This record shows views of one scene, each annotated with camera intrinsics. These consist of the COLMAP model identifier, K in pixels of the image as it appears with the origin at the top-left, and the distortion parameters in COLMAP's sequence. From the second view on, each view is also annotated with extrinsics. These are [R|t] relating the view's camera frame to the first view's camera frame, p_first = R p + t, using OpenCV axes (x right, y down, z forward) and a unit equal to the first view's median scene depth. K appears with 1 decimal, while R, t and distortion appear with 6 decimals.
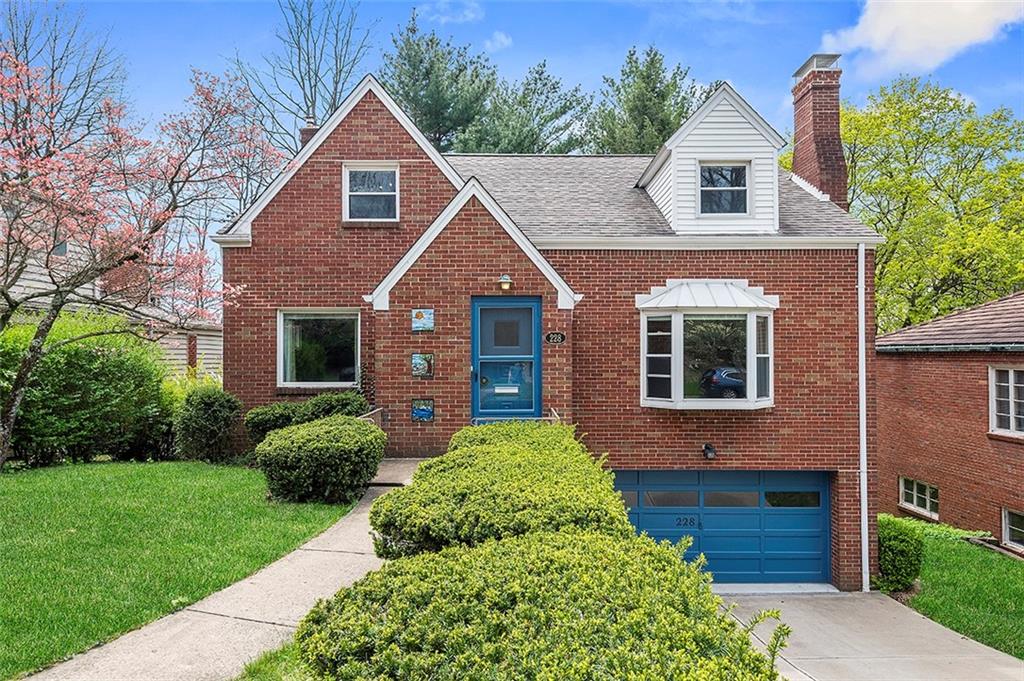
lens RADIAL K [[654.8, 0, 512.3], [0, 654.8, 339.5], [0, 0, 1]] dist [0.009619, 0.000917]
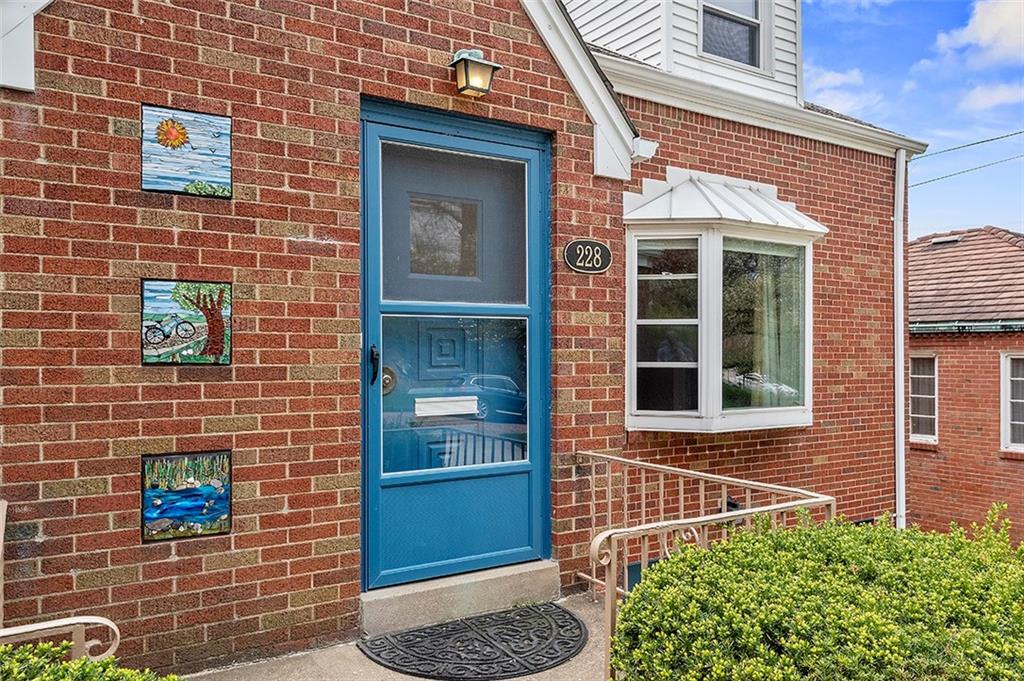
lens RADIAL K [[767.6, 0, 512.1], [0, 767.6, 351.0], [0, 0, 1]] dist [0.027890, -0.006317]
pose [[0.850317, 0.002682, 0.526264, -0.188979], [-0.012881, 0.999793, 0.015718, 0.043344], [-0.526114, -0.020144, 0.850176, 0.662867]]
